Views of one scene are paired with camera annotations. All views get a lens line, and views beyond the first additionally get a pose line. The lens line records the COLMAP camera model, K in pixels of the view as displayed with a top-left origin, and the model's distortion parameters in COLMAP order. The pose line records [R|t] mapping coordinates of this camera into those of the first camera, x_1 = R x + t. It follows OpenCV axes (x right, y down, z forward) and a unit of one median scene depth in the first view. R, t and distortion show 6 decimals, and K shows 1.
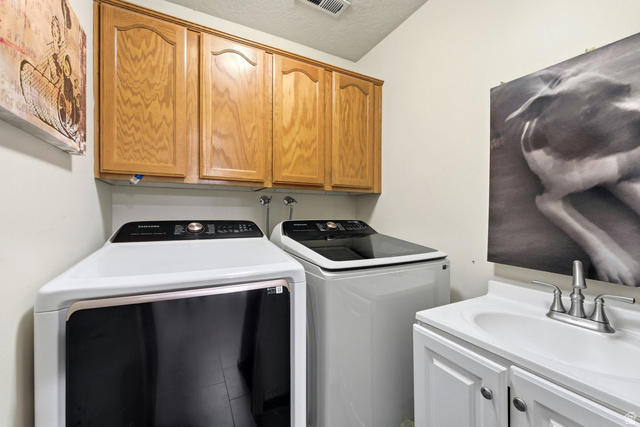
lens RADIAL K [[262.8, 0, 317.0], [0, 262.8, 210.6], [0, 0, 1]] dist [0.002248, 0.000345]
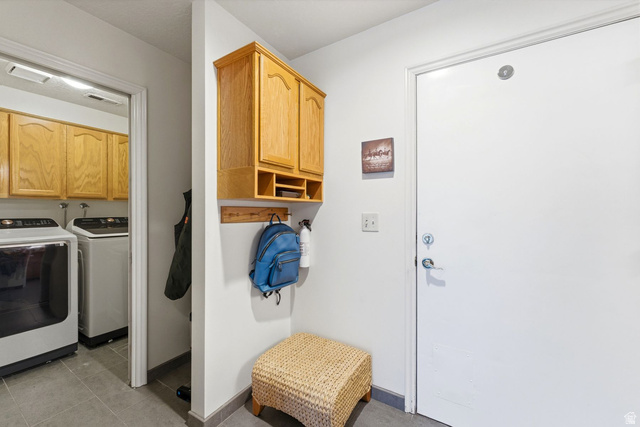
lens RADIAL K [[262.8, 0, 317.0], [0, 262.8, 210.6], [0, 0, 1]] dist [0.002248, 0.000345]
pose [[0.870037, 0.001248, 0.492985, 0.435807], [-0.009914, 0.999839, 0.014965, -0.057438], [-0.492887, -0.017907, 0.869909, -1.424531]]
